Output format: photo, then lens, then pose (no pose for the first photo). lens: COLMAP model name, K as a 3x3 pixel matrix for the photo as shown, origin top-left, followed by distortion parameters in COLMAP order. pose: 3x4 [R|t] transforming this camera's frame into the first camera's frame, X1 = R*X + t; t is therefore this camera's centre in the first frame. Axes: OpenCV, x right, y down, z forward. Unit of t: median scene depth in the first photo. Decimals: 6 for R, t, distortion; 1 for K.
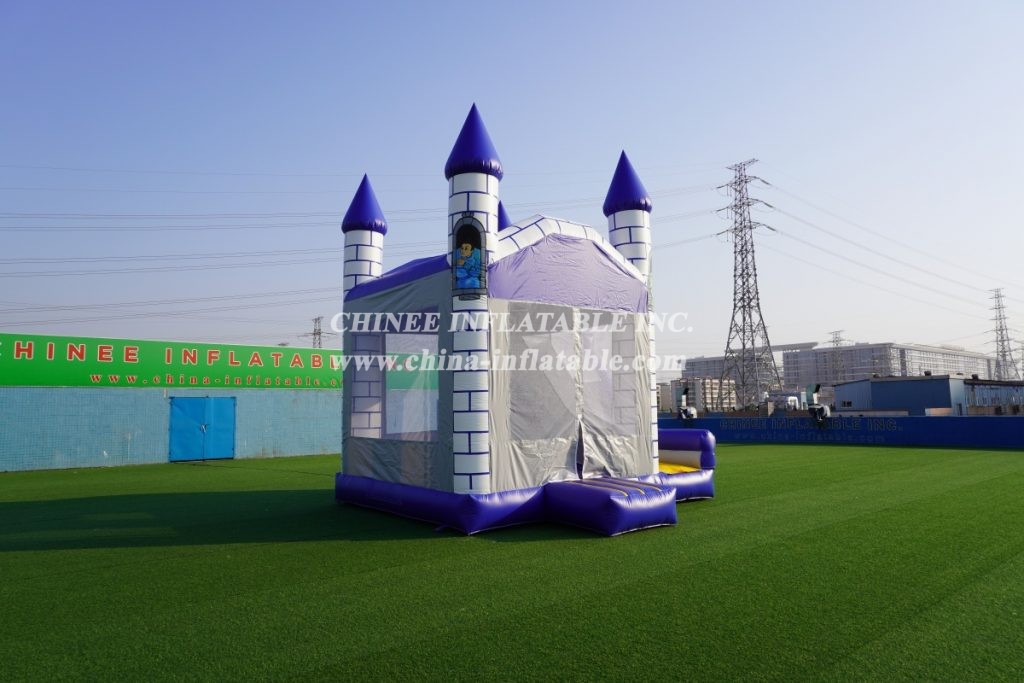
lens RADIAL K [[702.4, 0, 512.0], [0, 702.4, 341.5], [0, 0, 1]] dist [-0.085446, -0.000383]
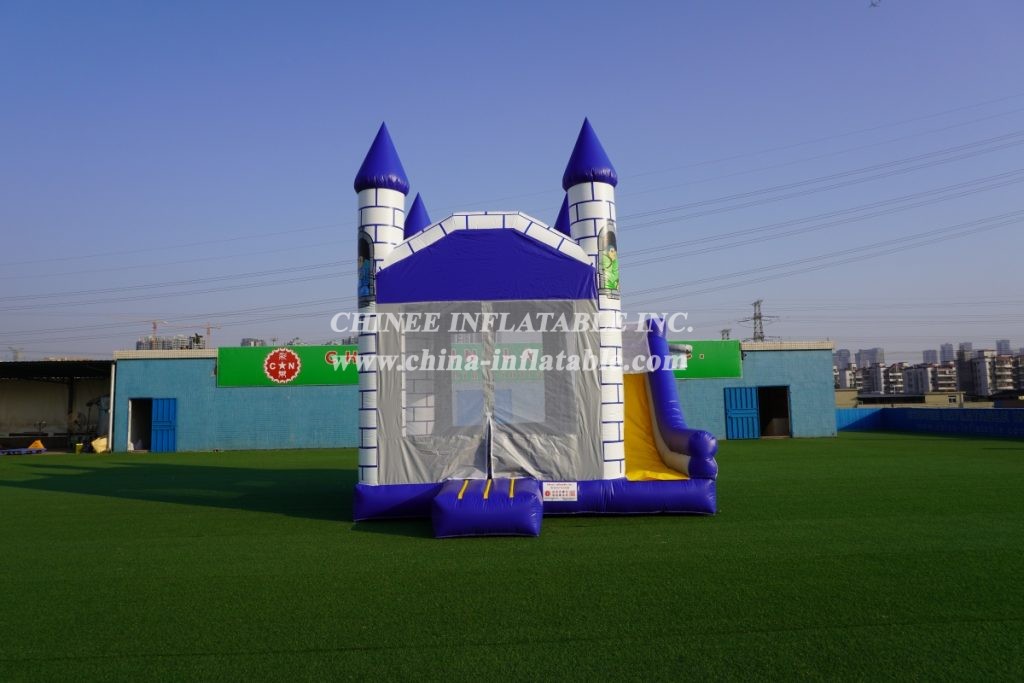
lens RADIAL K [[702.4, 0, 512.0], [0, 702.4, 341.5], [0, 0, 1]] dist [-0.085446, -0.000383]
pose [[0.787351, -0.053684, -0.614163, 0.727955], [0.066619, 0.997777, -0.001811, 0.010419], [0.612895, -0.039489, 0.789177, 0.257749]]
